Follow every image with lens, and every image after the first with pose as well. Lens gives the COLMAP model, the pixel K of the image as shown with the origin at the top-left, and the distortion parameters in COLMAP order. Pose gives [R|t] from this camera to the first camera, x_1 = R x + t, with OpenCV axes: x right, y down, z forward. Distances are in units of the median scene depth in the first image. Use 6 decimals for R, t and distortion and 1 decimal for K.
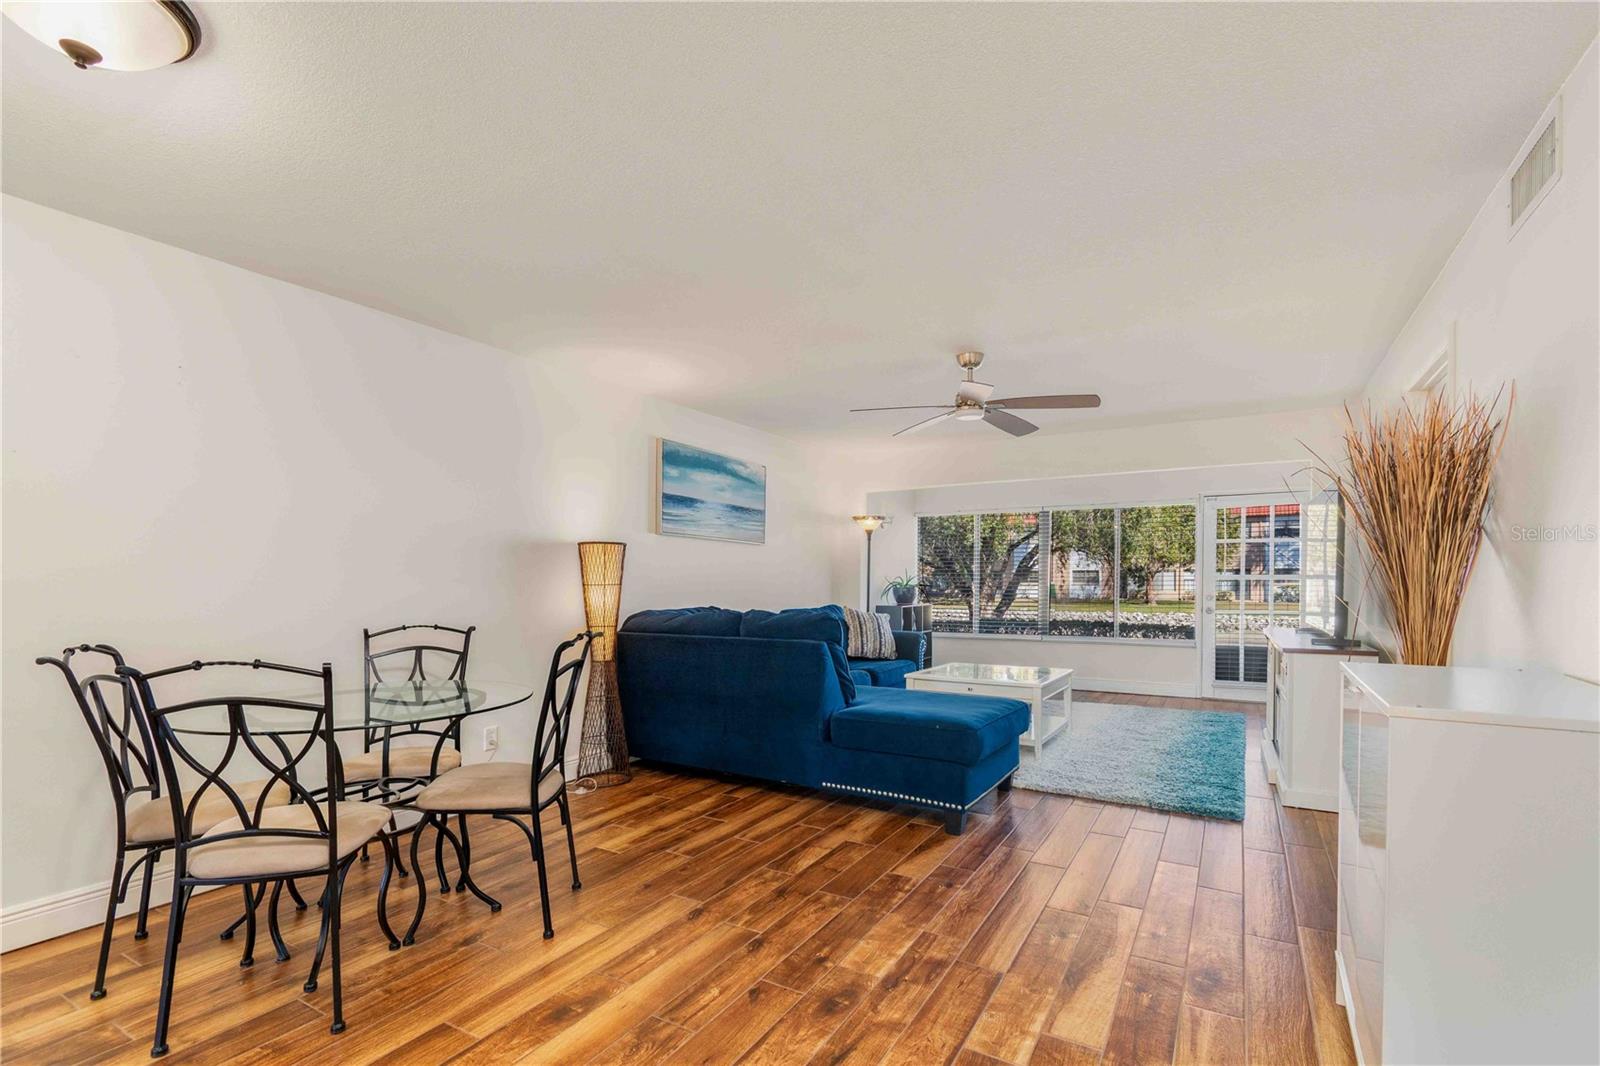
lens RADIAL K [[717.1, 0, 853.6], [0, 717.1, 584.0], [0, 0, 1]] dist [-0.000472, 0.000048]
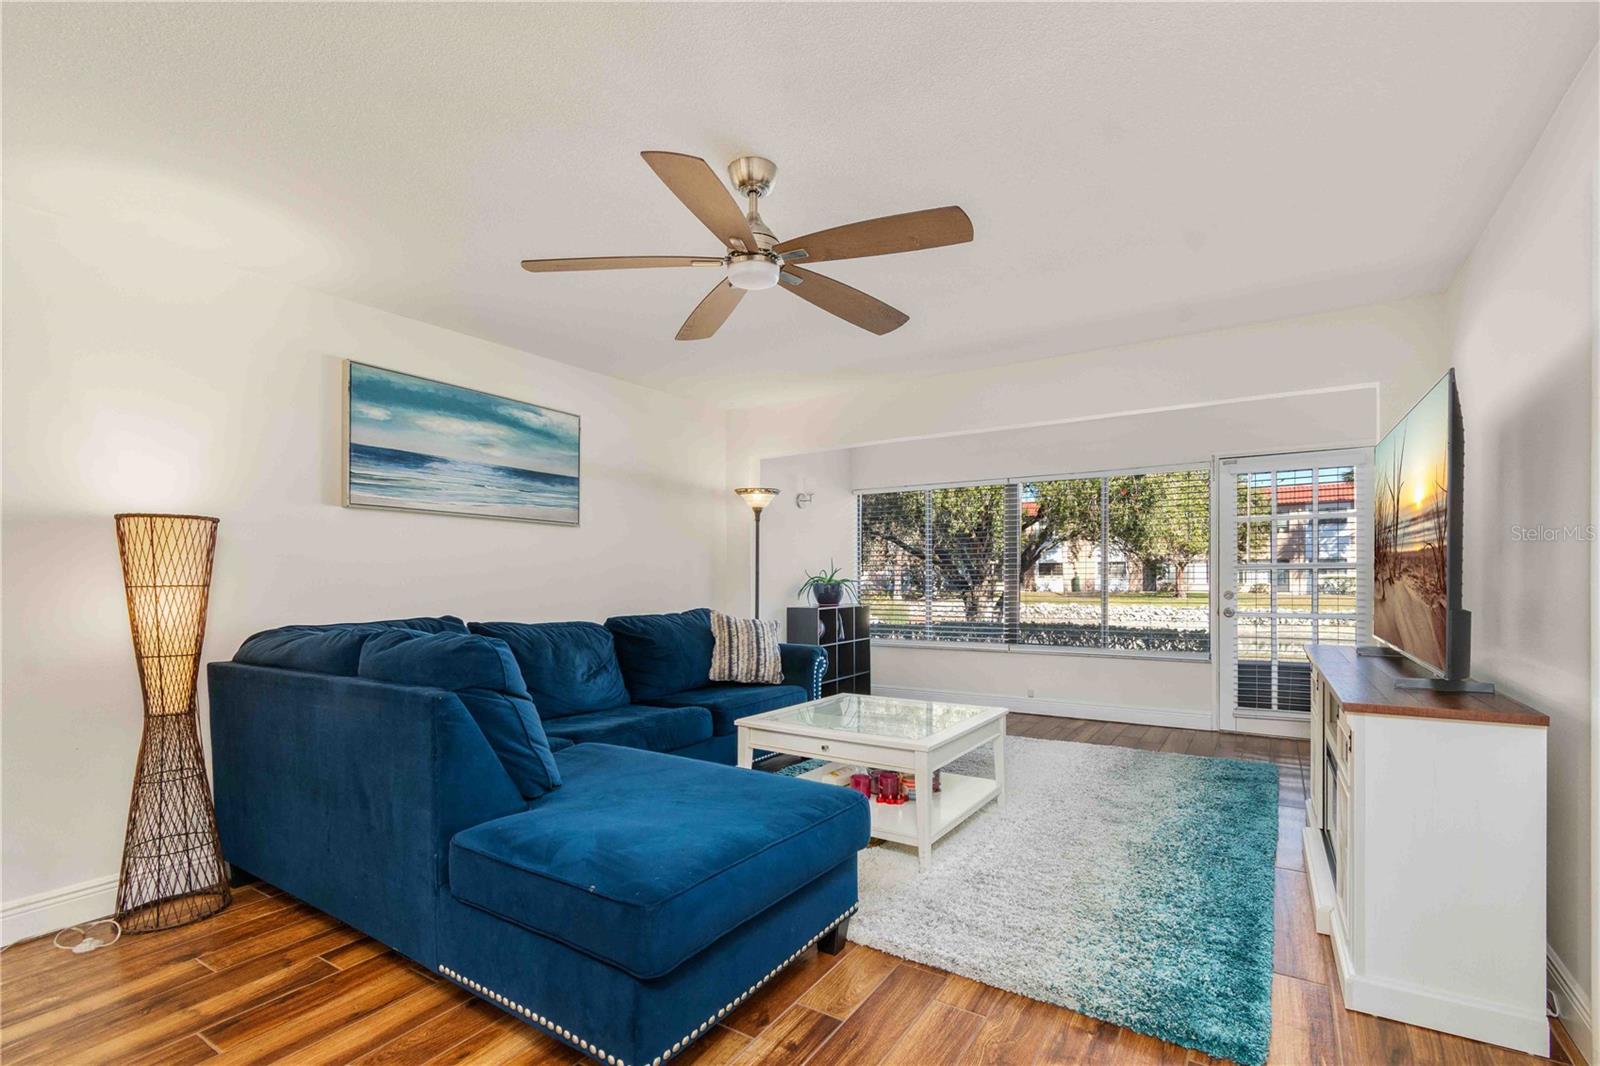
lens RADIAL K [[717.7, 0, 846.1], [0, 717.7, 576.3], [0, 0, 1]] dist [0.002567, -0.000017]
pose [[0.998796, -0.006927, -0.048572, 0.252861], [0.006786, 0.999972, -0.003058, -0.001743], [0.048592, 0.002724, 0.998815, 0.442169]]
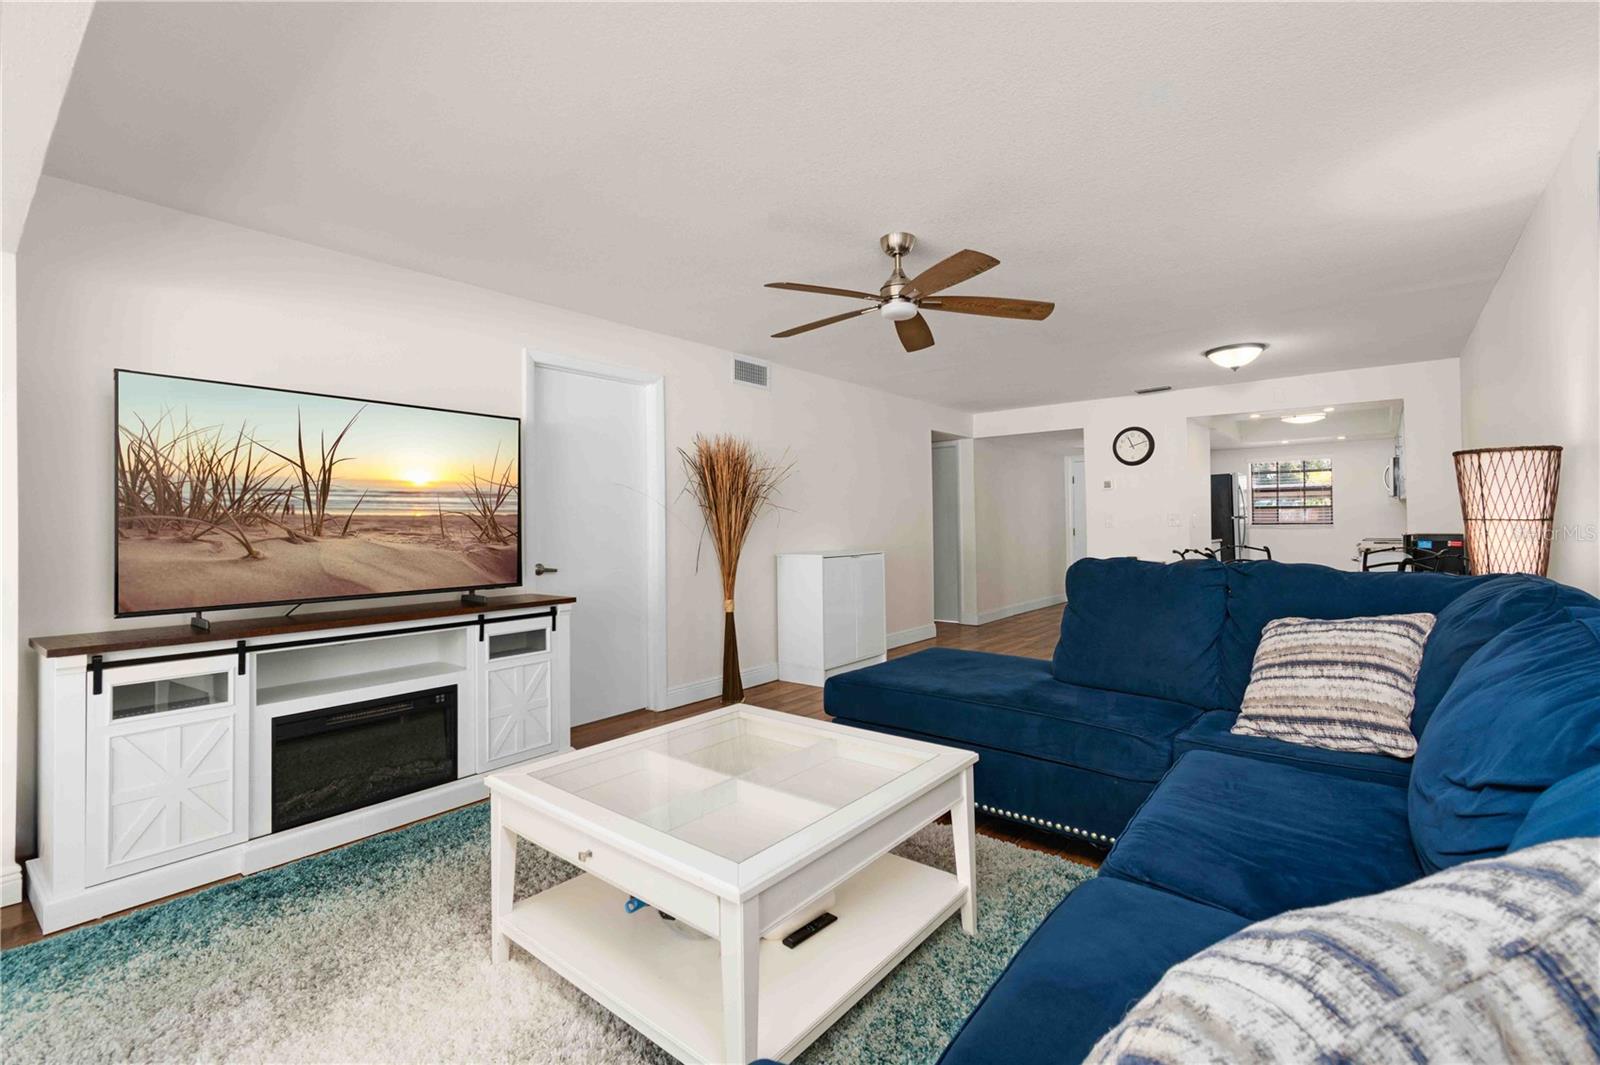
lens RADIAL K [[695.8, 0, 797.1], [0, 695.8, 518.3], [0, 0, 1]] dist [-0.000065, -0.000783]
pose [[-0.980011, 0.015654, 0.198326, 0.128142], [0.015125, 0.999877, -0.004185, -0.006882], [-0.198367, -0.001102, -0.980127, 1.731649]]
